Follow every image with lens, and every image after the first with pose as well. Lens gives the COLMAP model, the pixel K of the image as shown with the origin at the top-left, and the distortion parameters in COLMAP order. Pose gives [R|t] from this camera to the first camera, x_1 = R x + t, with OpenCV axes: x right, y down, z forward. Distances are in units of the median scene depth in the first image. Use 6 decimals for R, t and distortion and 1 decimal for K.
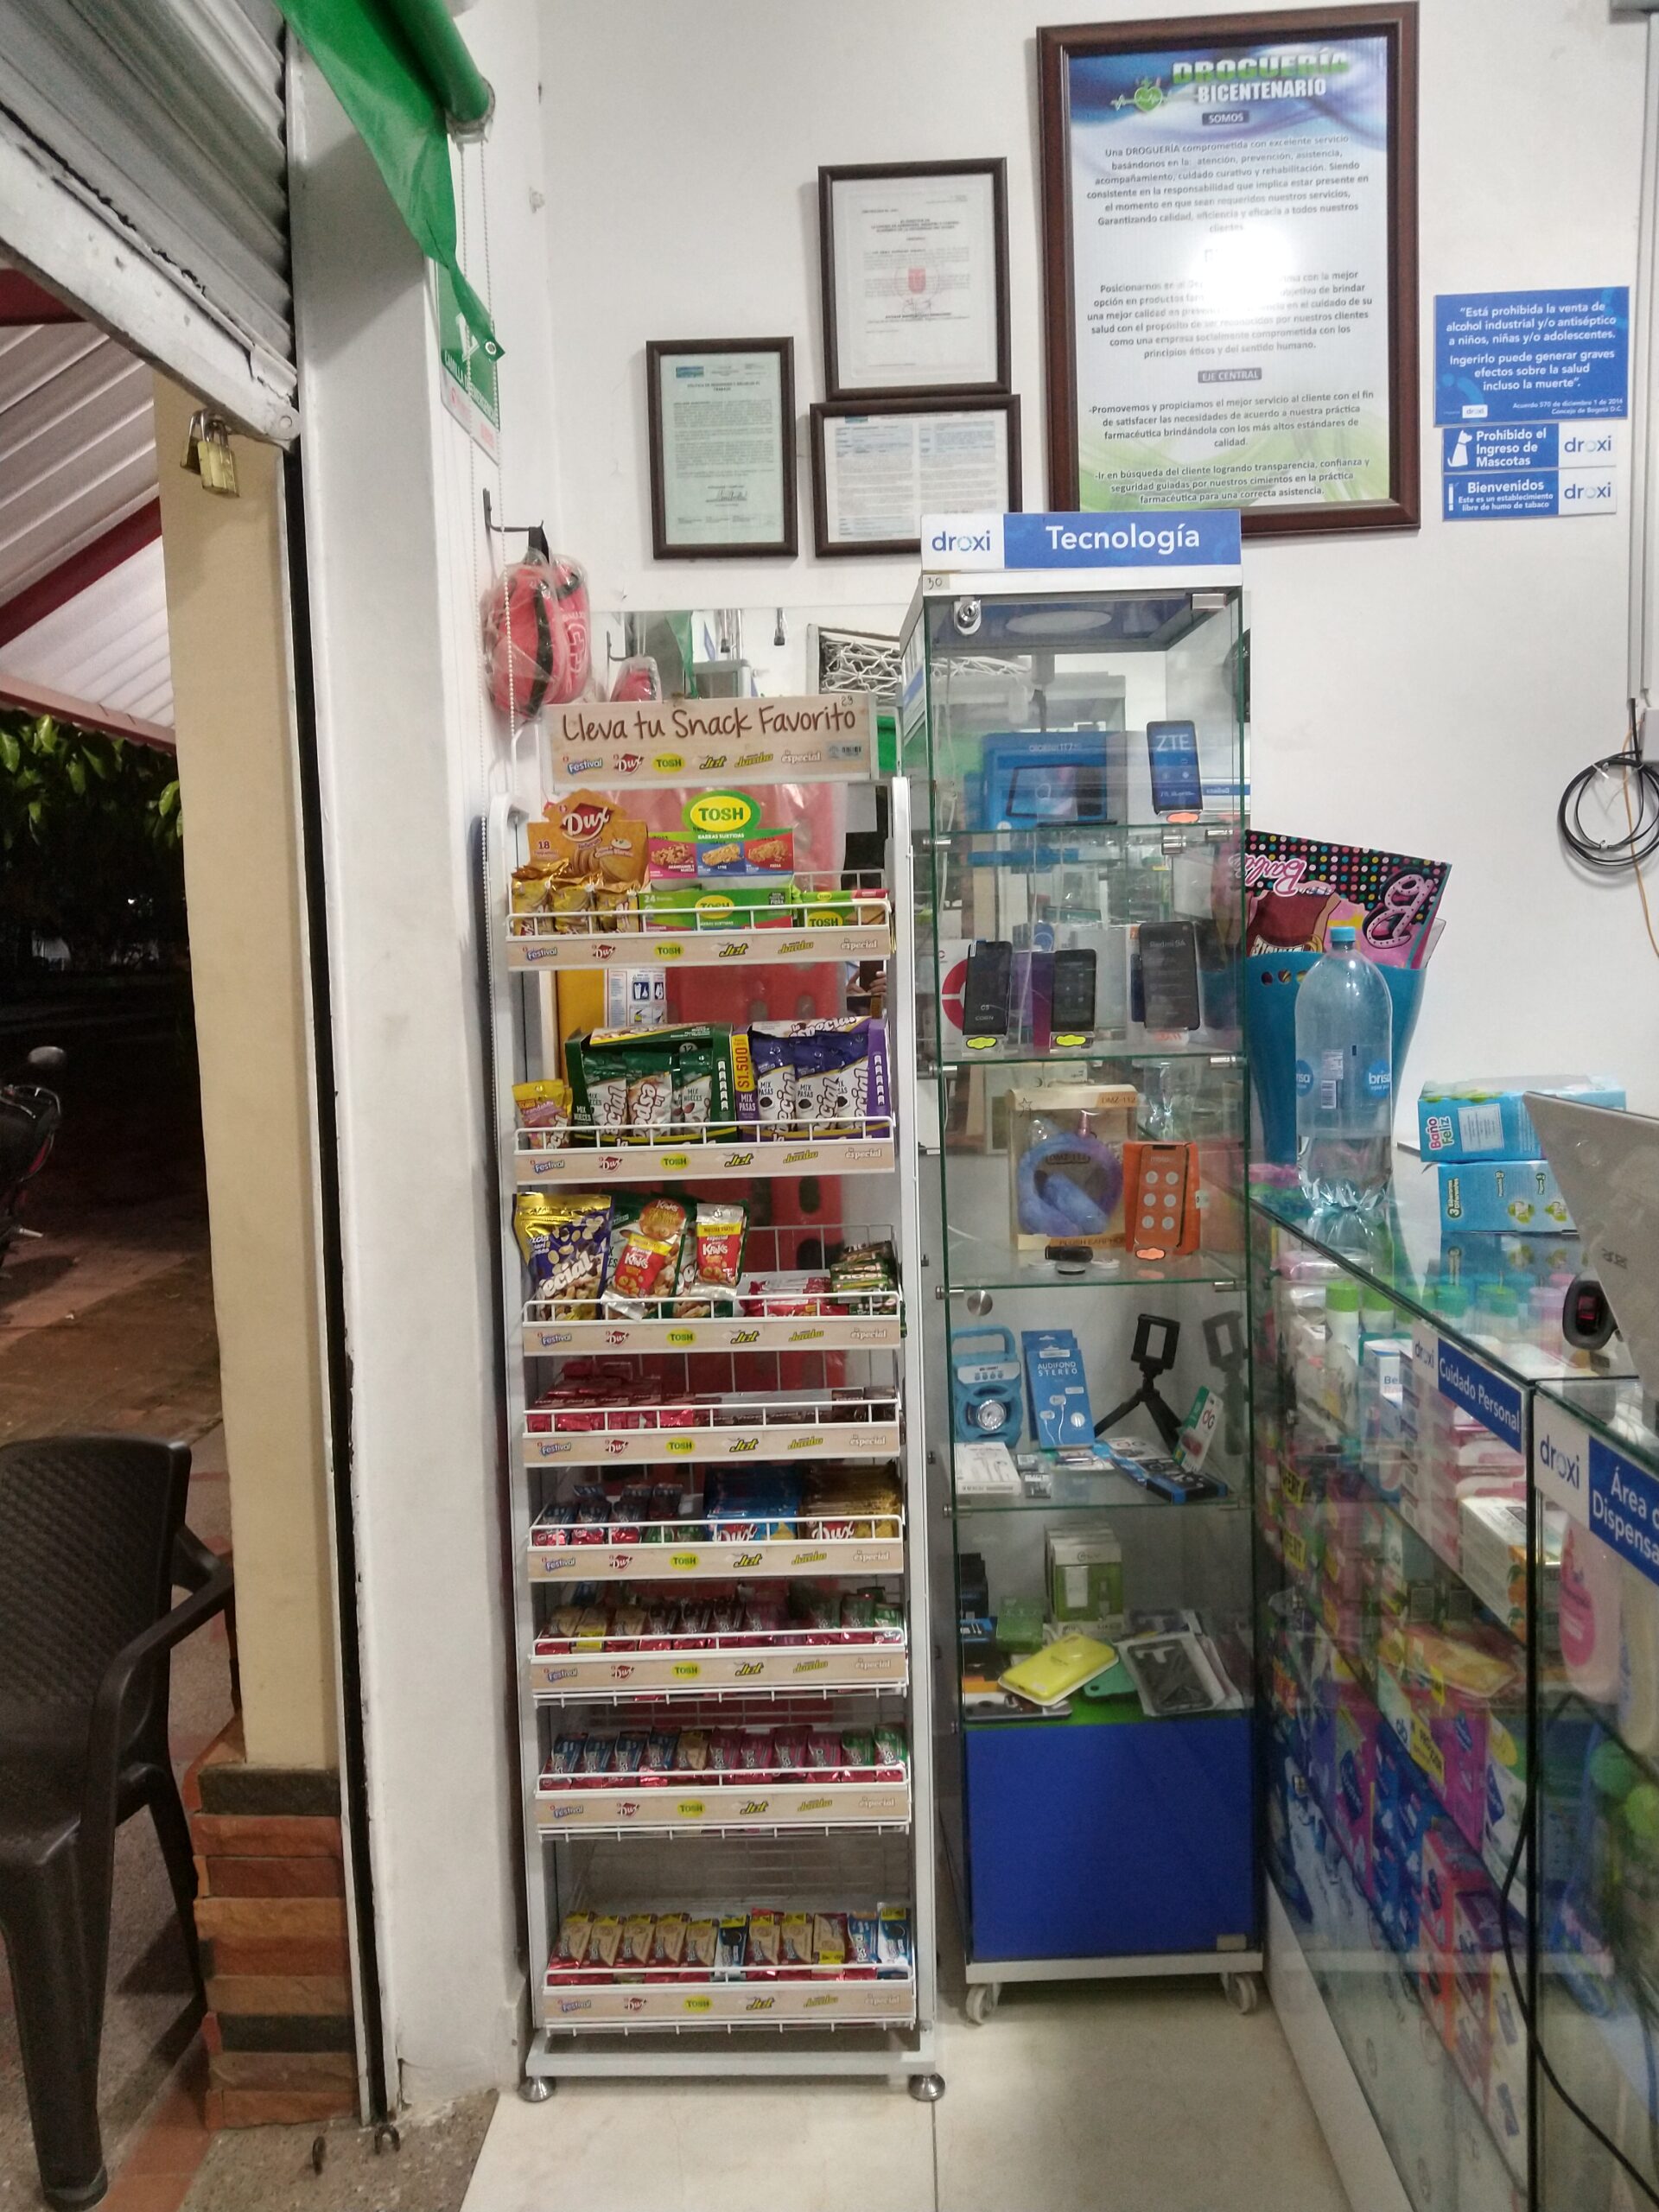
lens RADIAL K [[1713.3, 0, 812.7], [0, 1713.3, 1103.5], [0, 0, 1]] dist [0.042683, -0.046552]
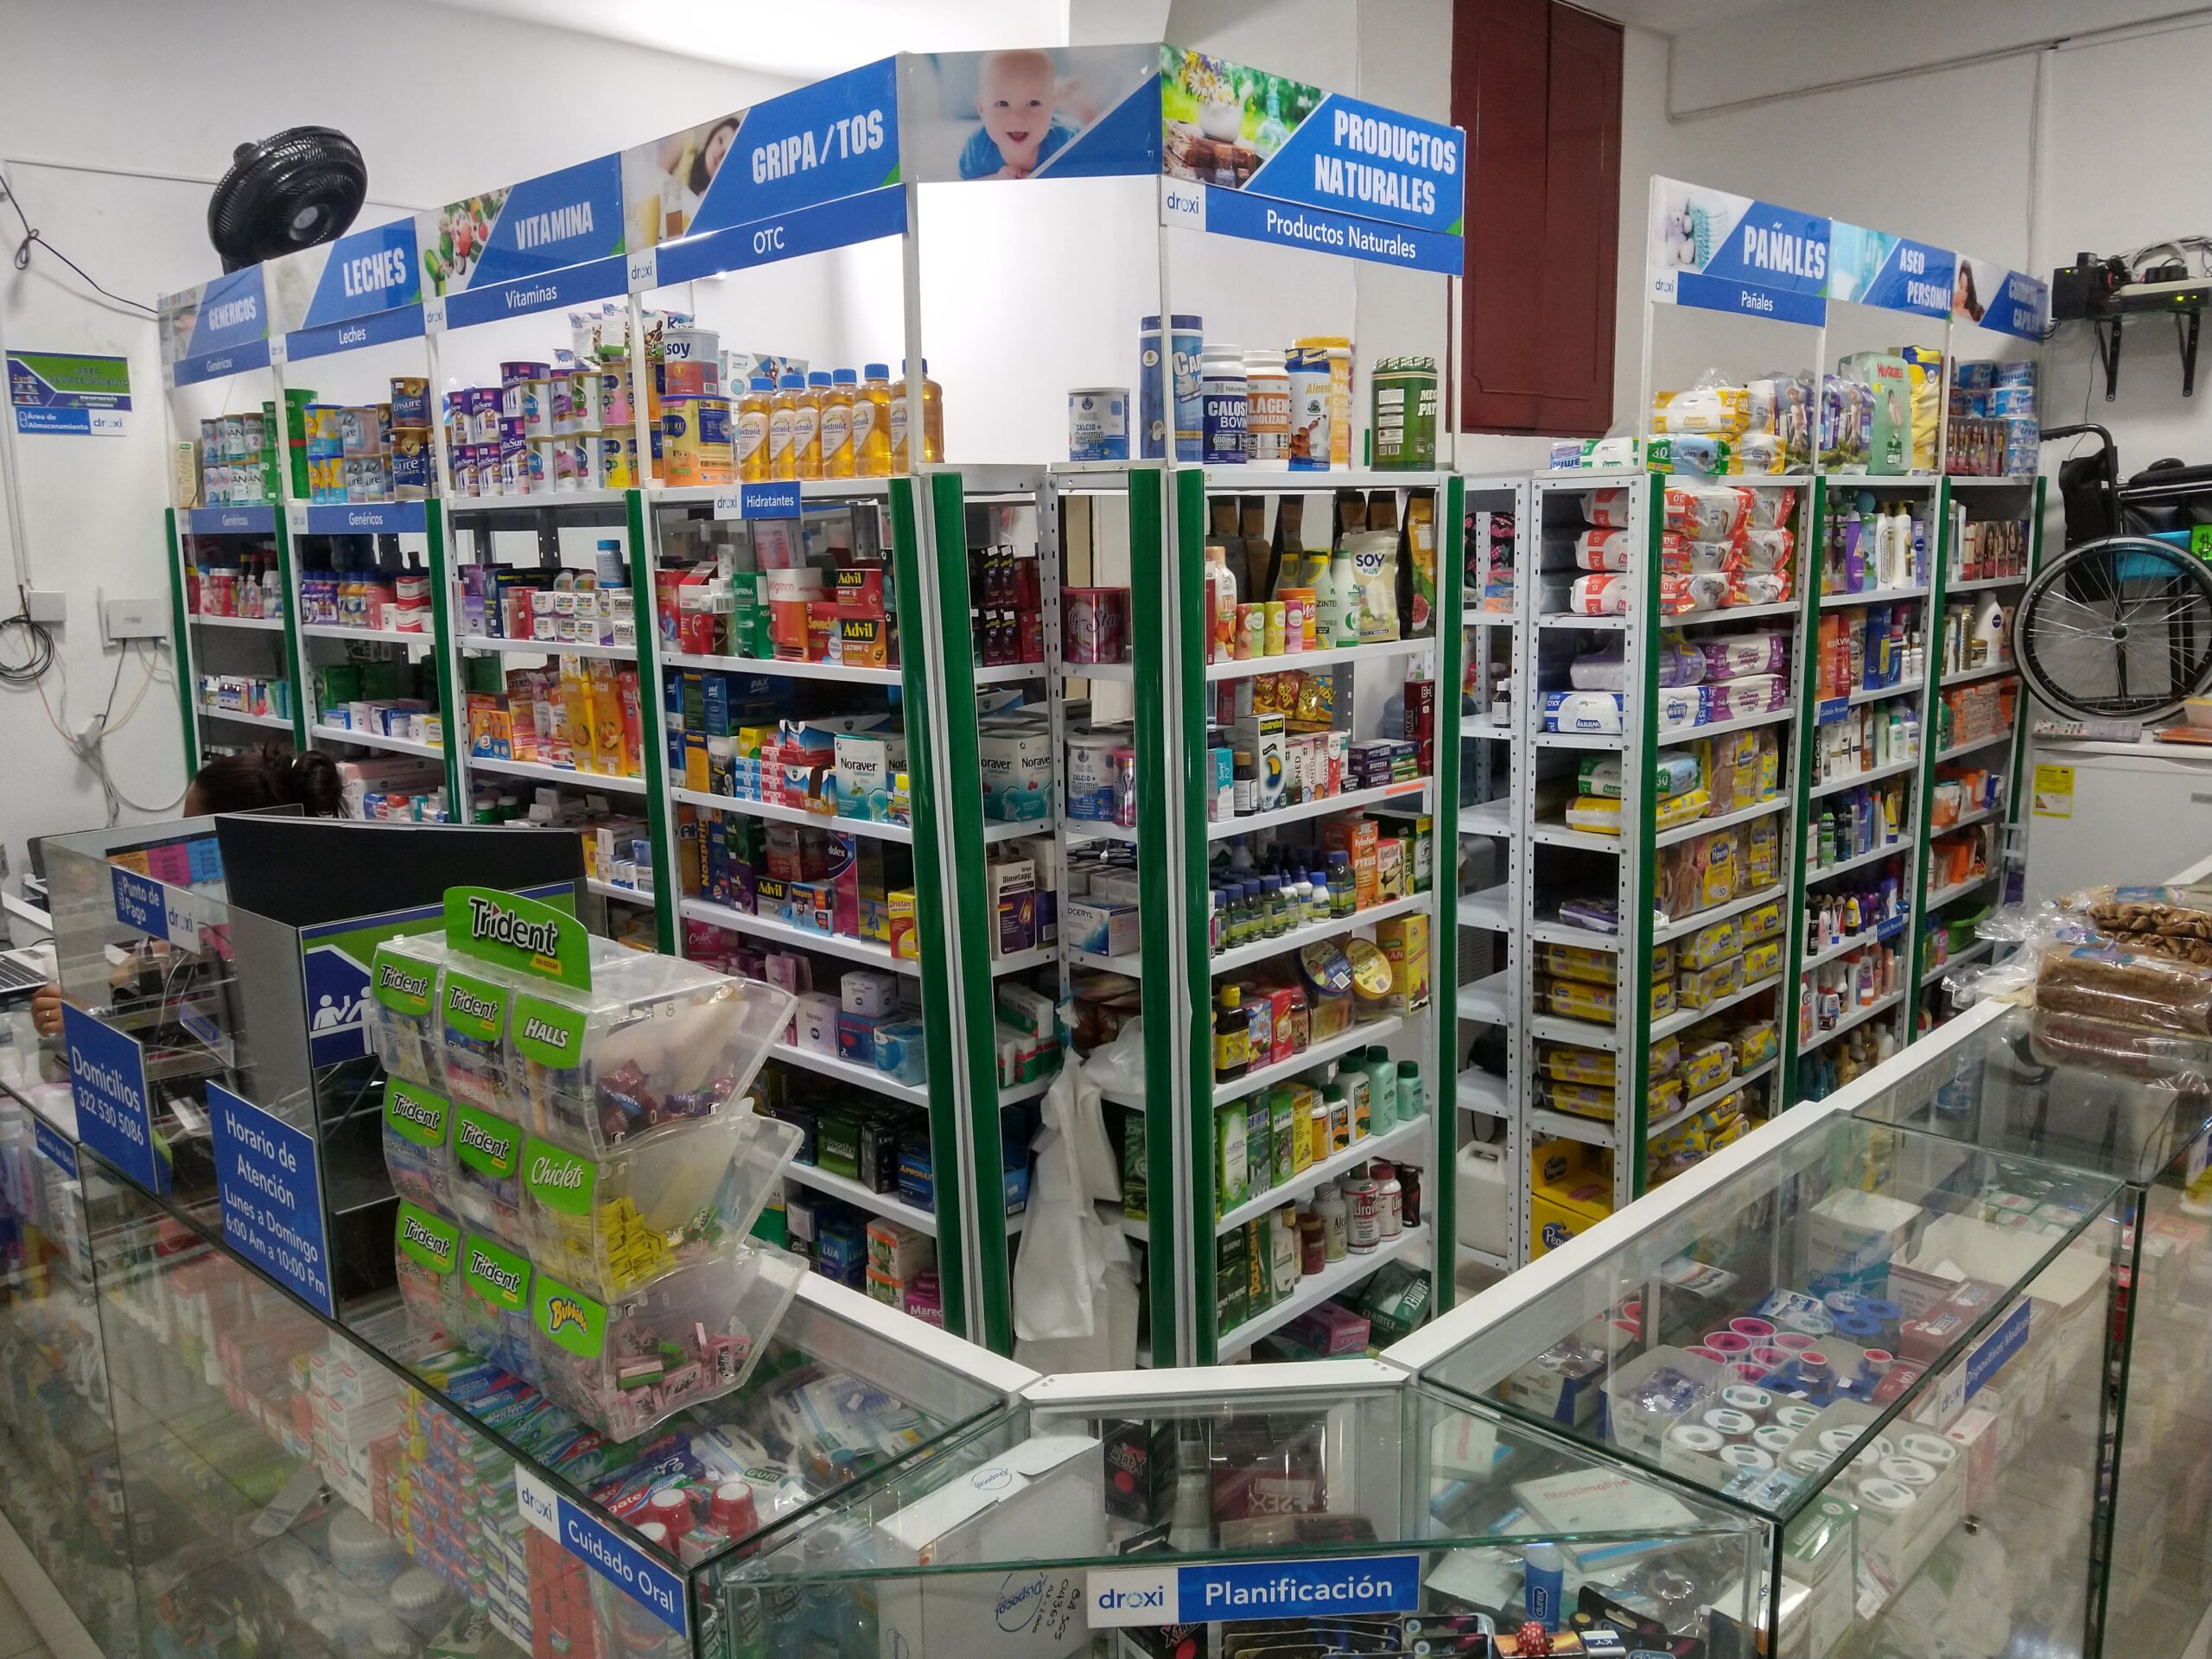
lens RADIAL K [[1713.3, 0, 1097.0], [0, 1713.3, 820.7], [0, 0, 1]] dist [0.042683, -0.046552]
pose [[0.674986, -0.108118, 0.729866, -0.112040], [0.062825, 0.994035, 0.089150, -0.100262], [-0.735151, -0.014321, 0.677752, -1.177901]]
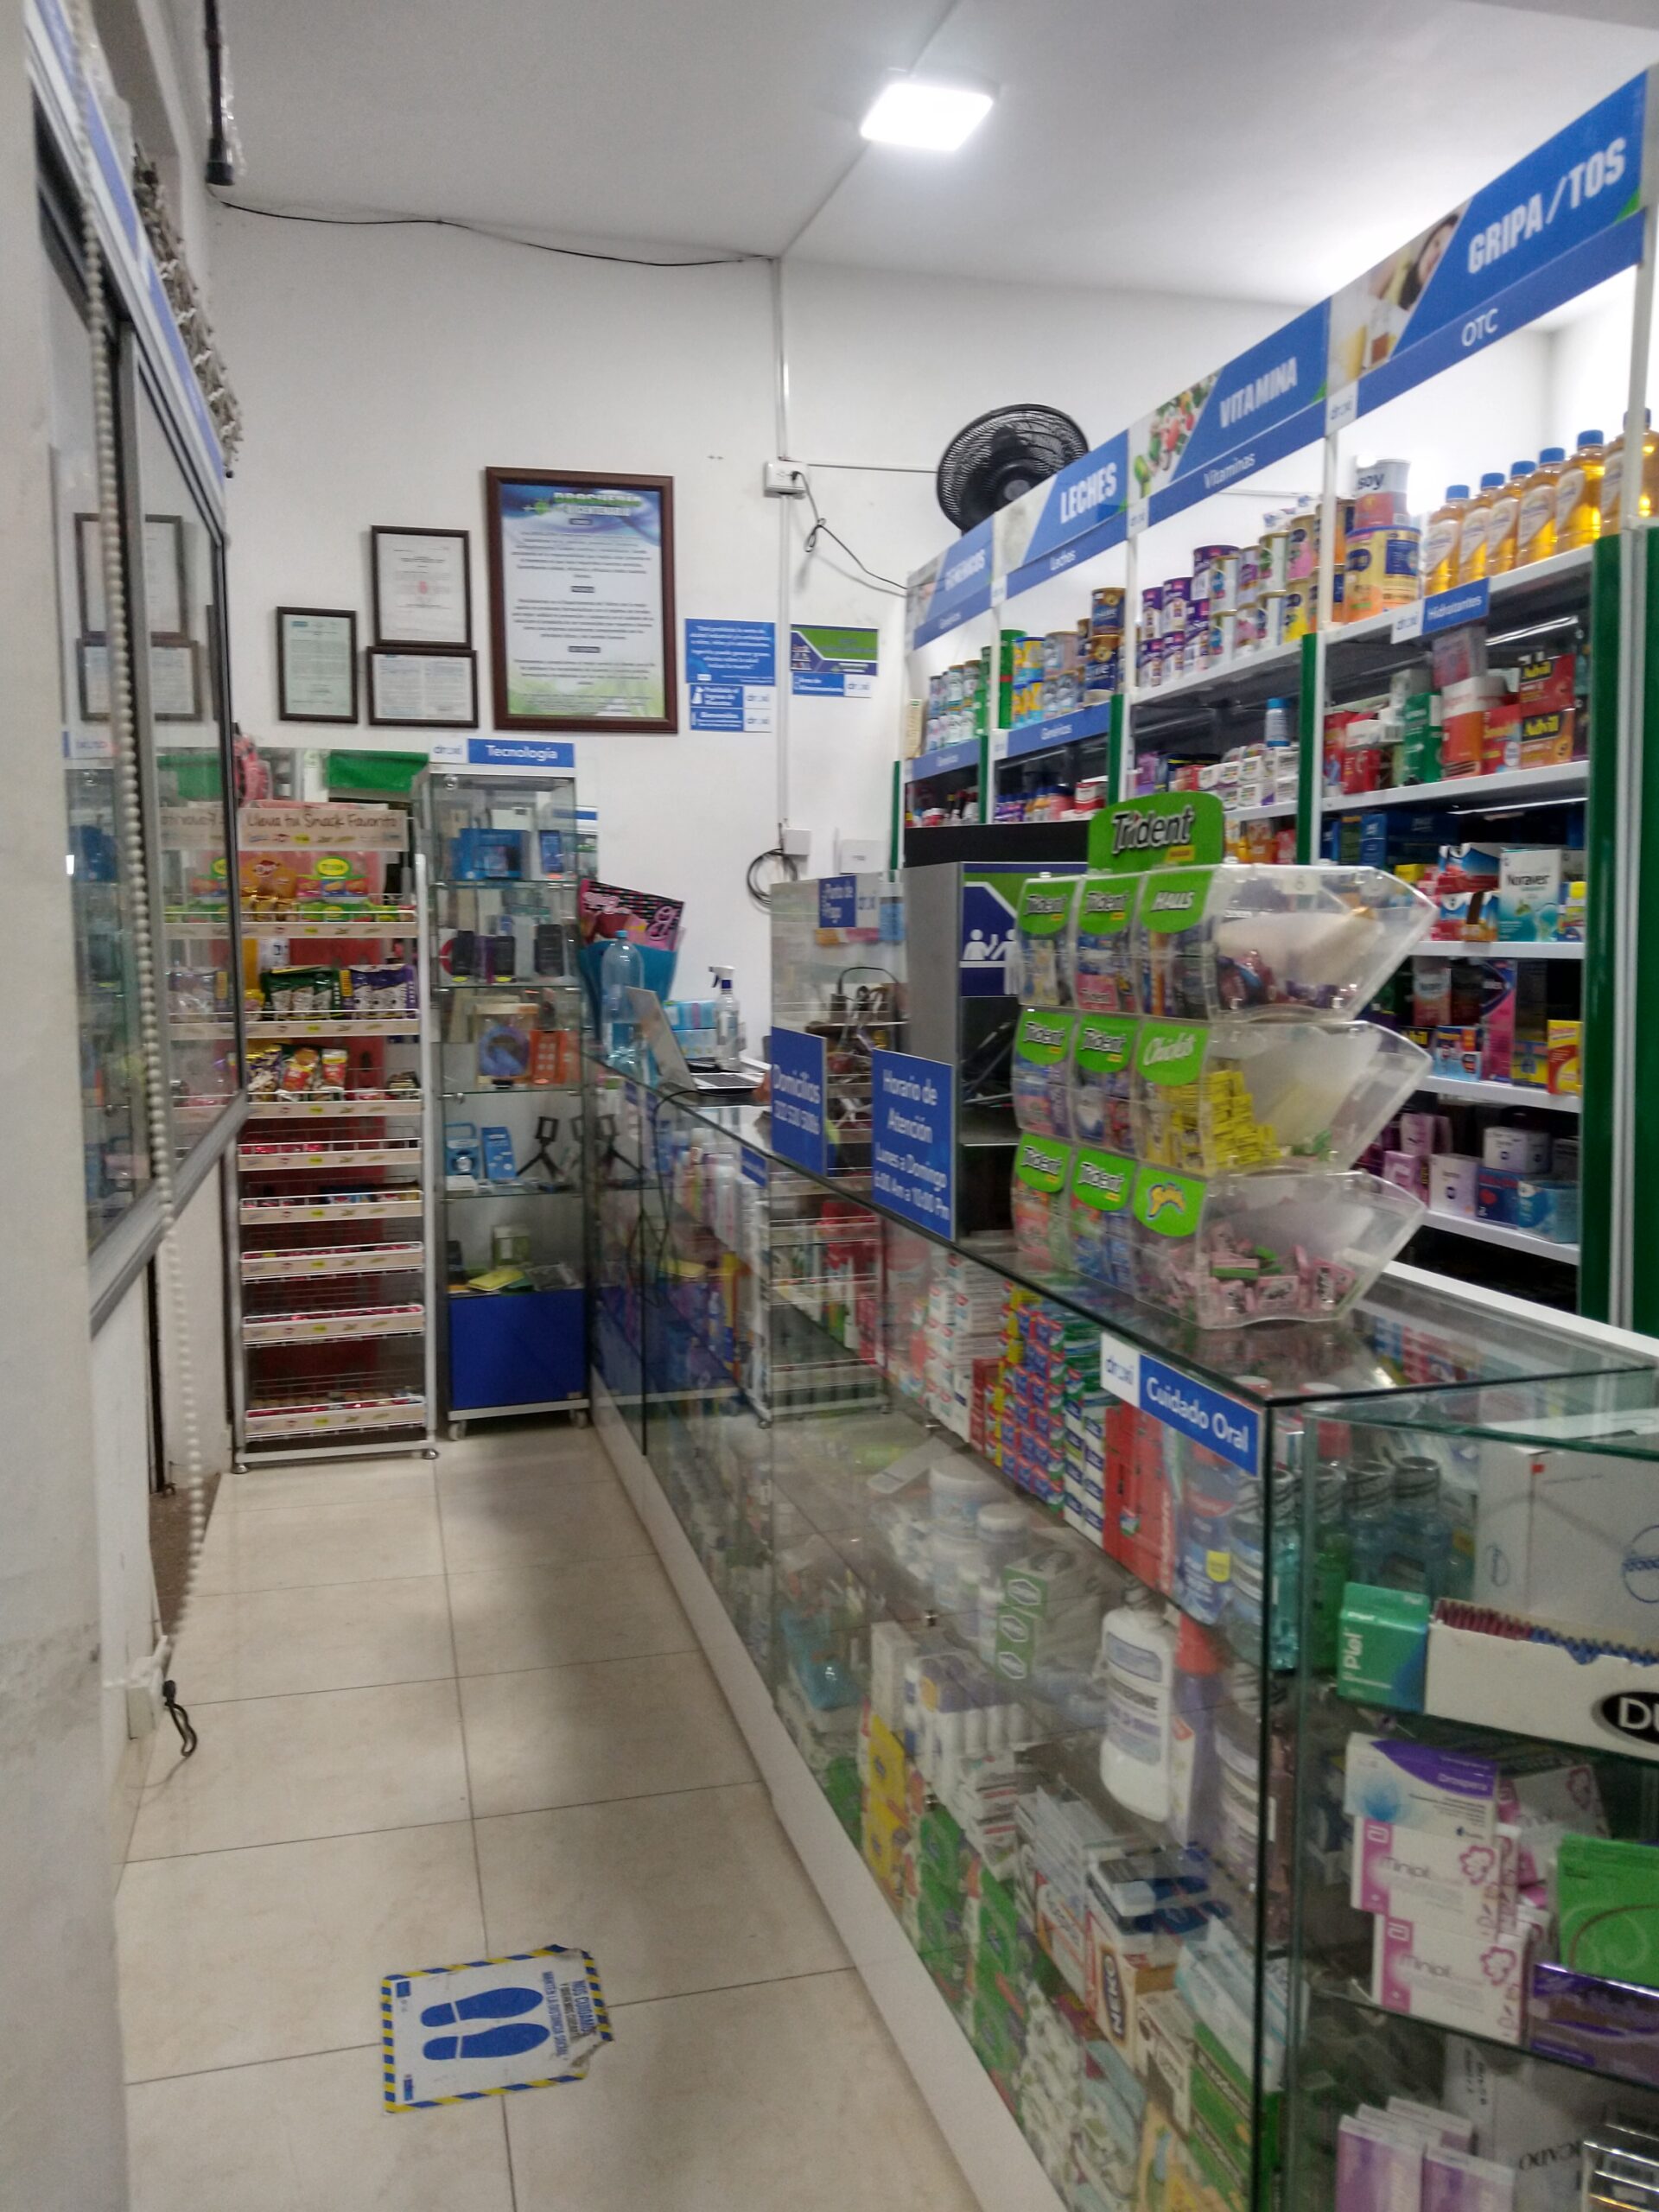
lens RADIAL K [[1713.3, 0, 833.7], [0, 1713.3, 1115.8], [0, 0, 1]] dist [0.042683, -0.046552]
pose [[0.953022, -0.002168, 0.302892, -0.102171], [-0.003156, 0.999849, 0.017089, 0.095888], [-0.302883, -0.017243, 0.952872, -1.160383]]
